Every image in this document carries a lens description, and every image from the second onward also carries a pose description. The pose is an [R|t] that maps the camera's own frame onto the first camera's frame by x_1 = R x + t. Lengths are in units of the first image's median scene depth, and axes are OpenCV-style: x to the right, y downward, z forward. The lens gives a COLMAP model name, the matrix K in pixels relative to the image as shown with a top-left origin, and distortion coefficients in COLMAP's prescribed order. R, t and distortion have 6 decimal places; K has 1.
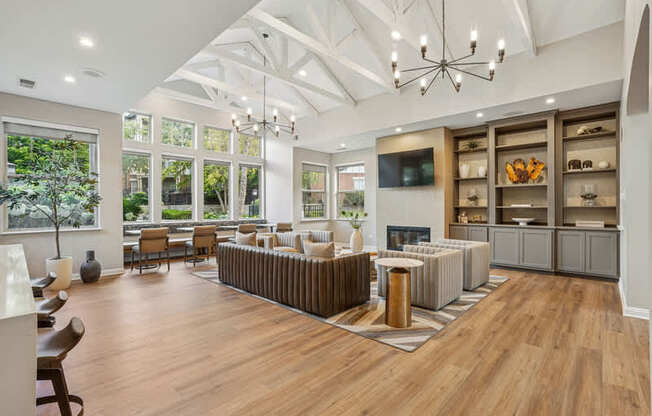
lens RADIAL K [[300.3, 0, 324.6], [0, 300.3, 207.7], [0, 0, 1]] dist [-0.015209, 0.001359]
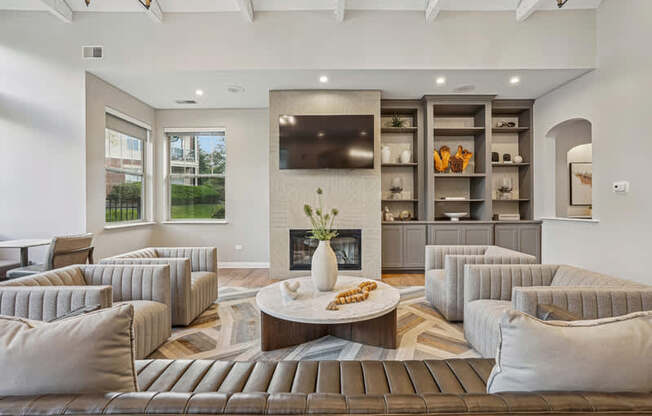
lens RADIAL K [[300.3, 0, 327.2], [0, 300.3, 205.2], [0, 0, 1]] dist [-0.015209, 0.001359]
pose [[0.730021, -0.003876, 0.683413, -0.195454], [0.004560, 0.999989, 0.000801, 0.008695], [-0.683409, 0.002531, 0.730031, 0.545579]]
